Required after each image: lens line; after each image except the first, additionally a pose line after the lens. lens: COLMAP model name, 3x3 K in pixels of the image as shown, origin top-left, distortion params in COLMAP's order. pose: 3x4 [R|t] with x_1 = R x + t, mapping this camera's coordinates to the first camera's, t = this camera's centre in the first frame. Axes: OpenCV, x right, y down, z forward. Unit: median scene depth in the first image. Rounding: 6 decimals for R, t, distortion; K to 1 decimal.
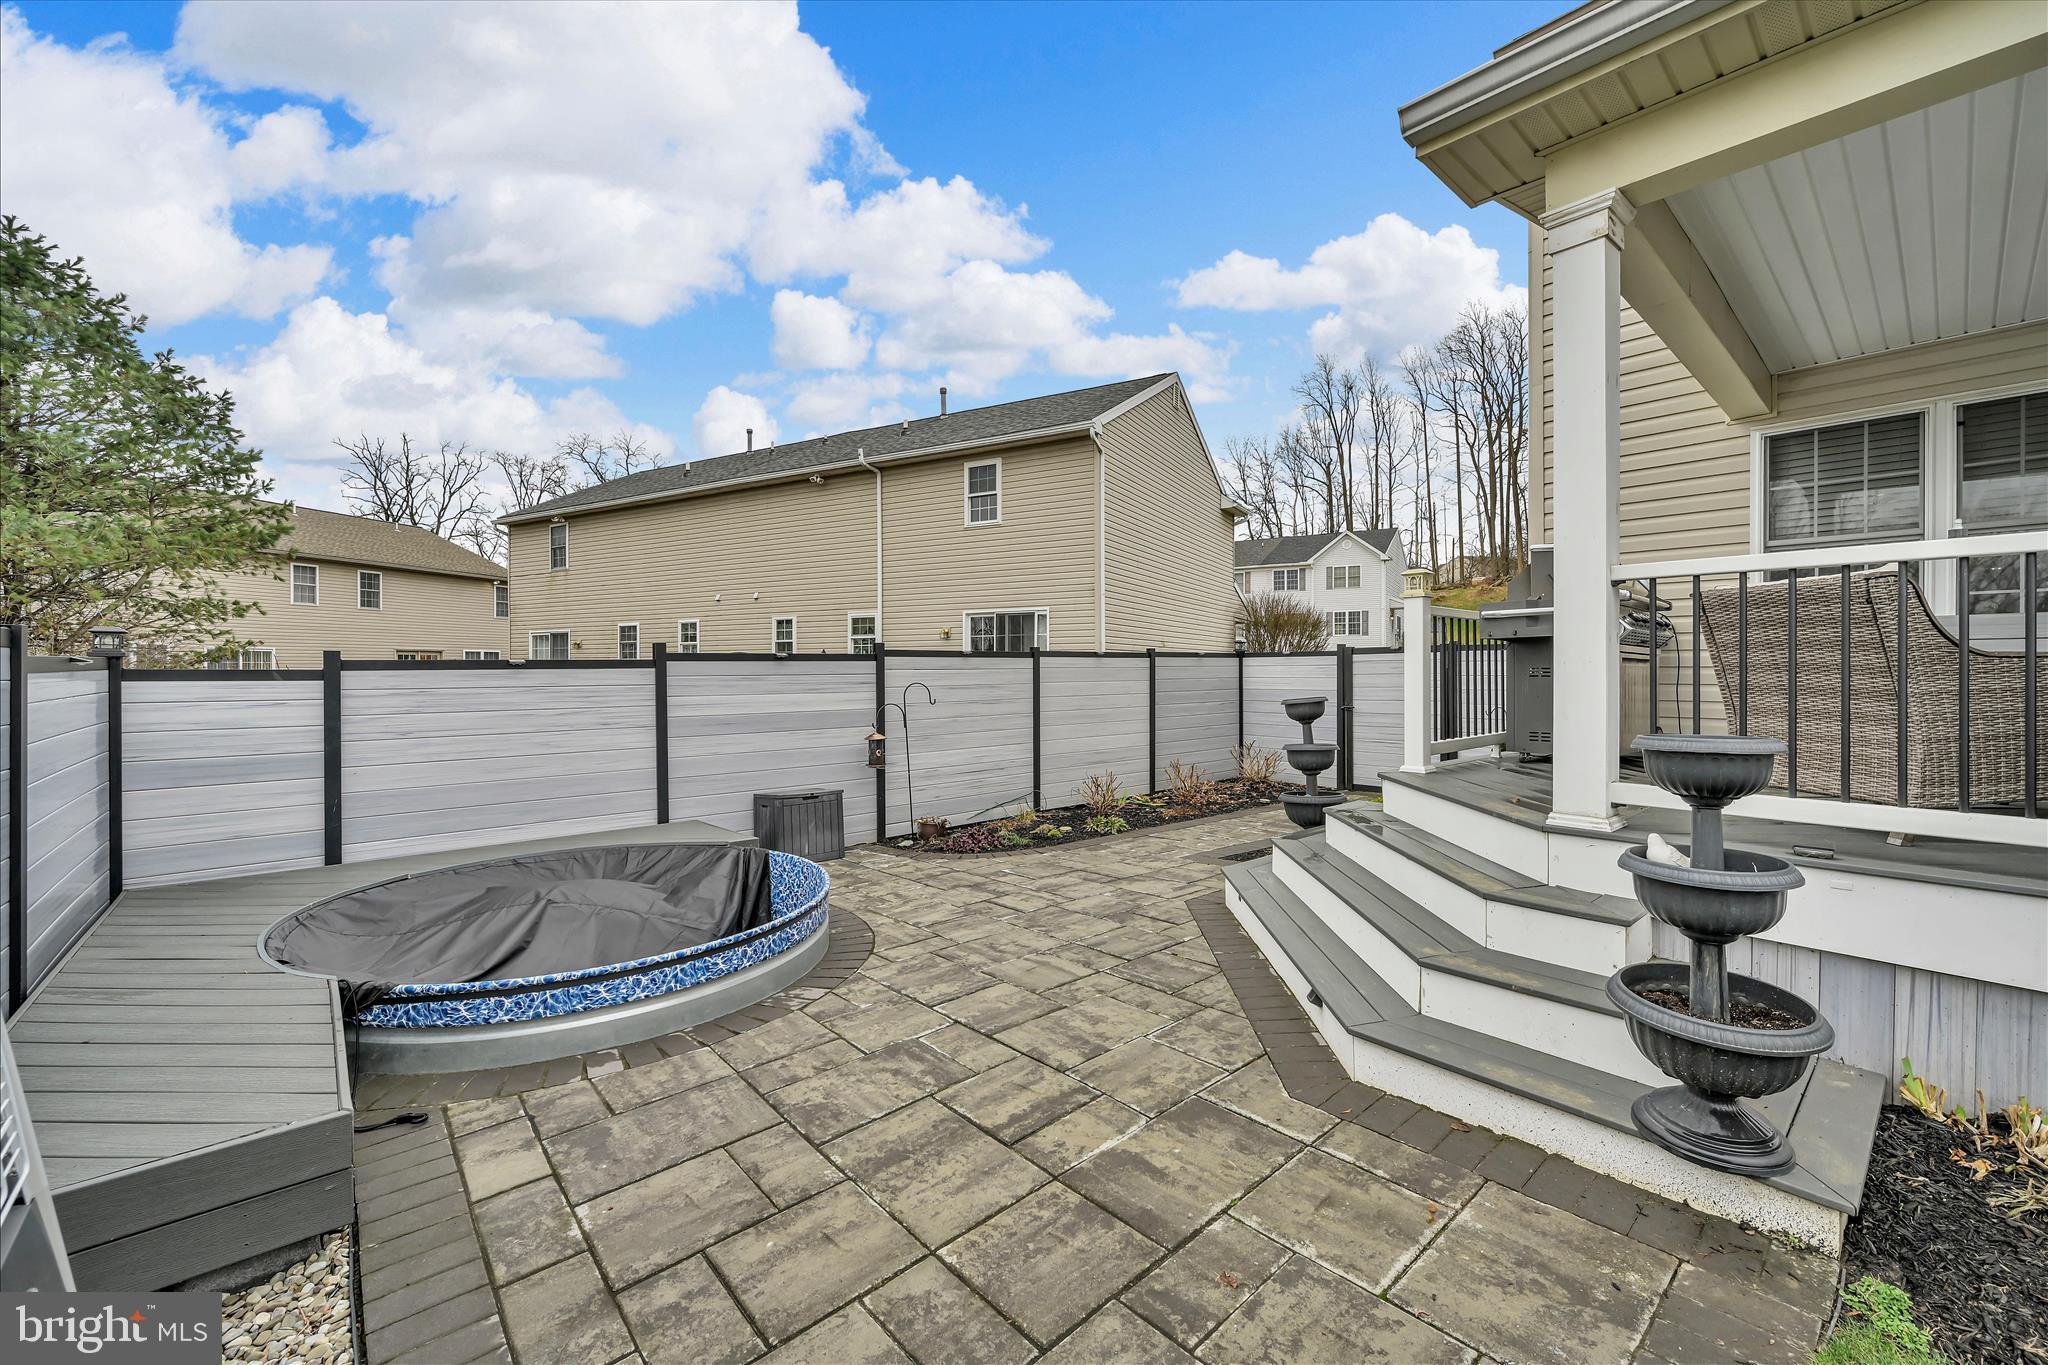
lens RADIAL K [[829.5, 0, 1033.8], [0, 829.5, 672.1], [0, 0, 1]] dist [-0.001708, -0.000037]
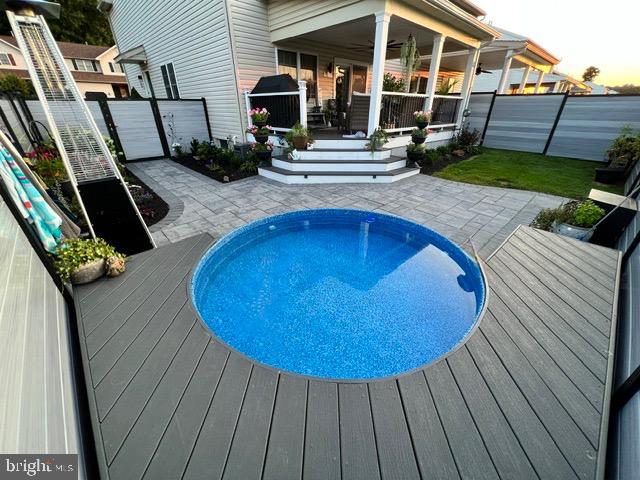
lens RADIAL K [[259.4, 0, 323.0], [0, 259.4, 242.1], [0, 0, 1]] dist [0.001898, 0.000070]
pose [[-0.037063, -0.469403, 0.882206, -0.467440], [-0.001621, 0.882839, 0.469672, -0.009722], [-0.999312, 0.015978, -0.033482, 0.481362]]
